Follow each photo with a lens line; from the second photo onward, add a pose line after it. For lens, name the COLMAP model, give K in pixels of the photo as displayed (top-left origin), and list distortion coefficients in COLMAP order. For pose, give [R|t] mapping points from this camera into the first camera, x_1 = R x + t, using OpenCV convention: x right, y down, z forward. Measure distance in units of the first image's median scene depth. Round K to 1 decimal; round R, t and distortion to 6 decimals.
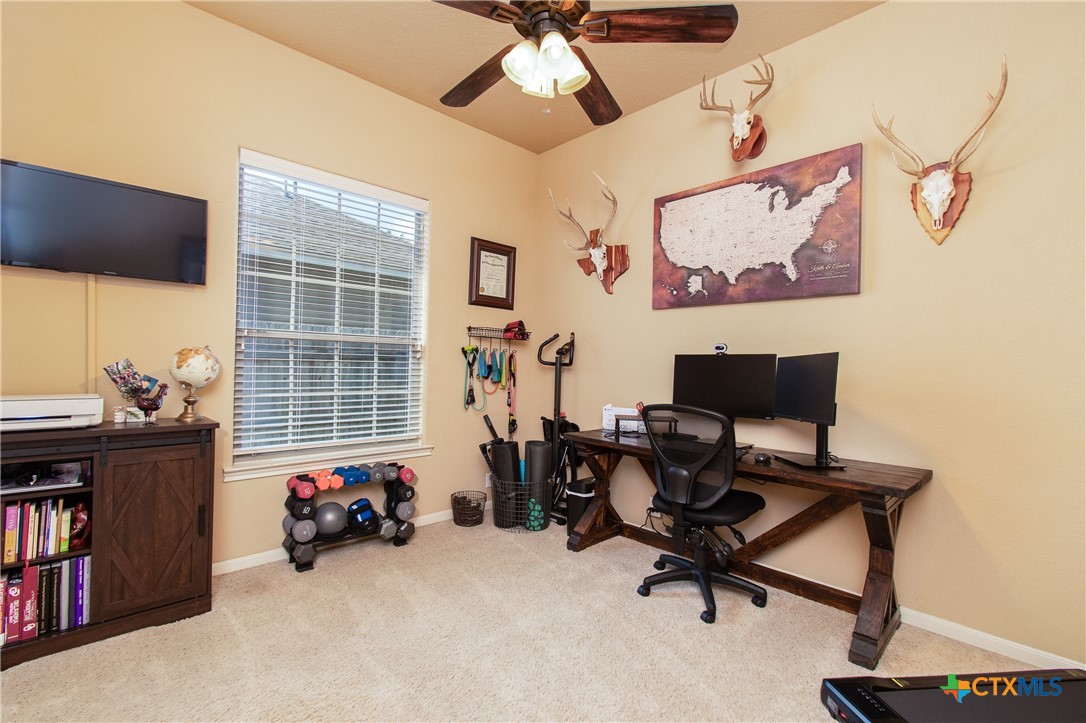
lens RADIAL K [[494.3, 0, 542.9], [0, 494.3, 359.4], [0, 0, 1]] dist [-0.001705, 0.001335]
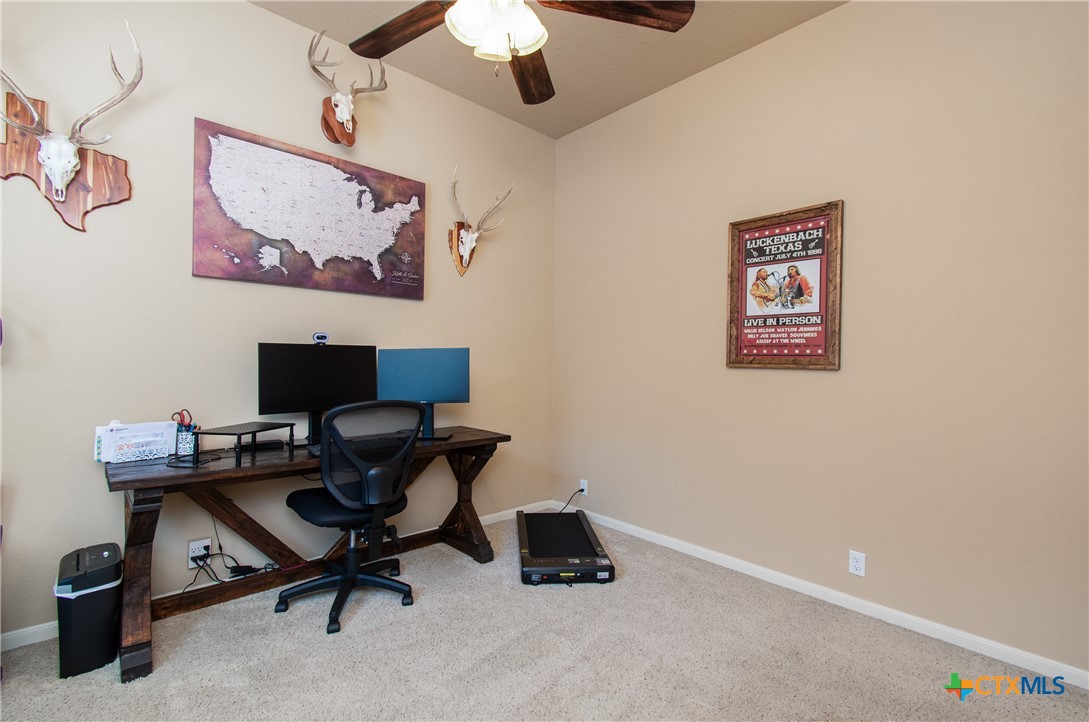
lens RADIAL K [[495.6, 0, 545.2], [0, 495.6, 365.3], [0, 0, 1]] dist [-0.001705, 0.001335]
pose [[-0.005100, -0.021359, 0.999759, -0.565929], [-0.019094, 0.999592, 0.021258, 0.001208], [-0.999805, -0.018981, -0.005506, 0.590184]]
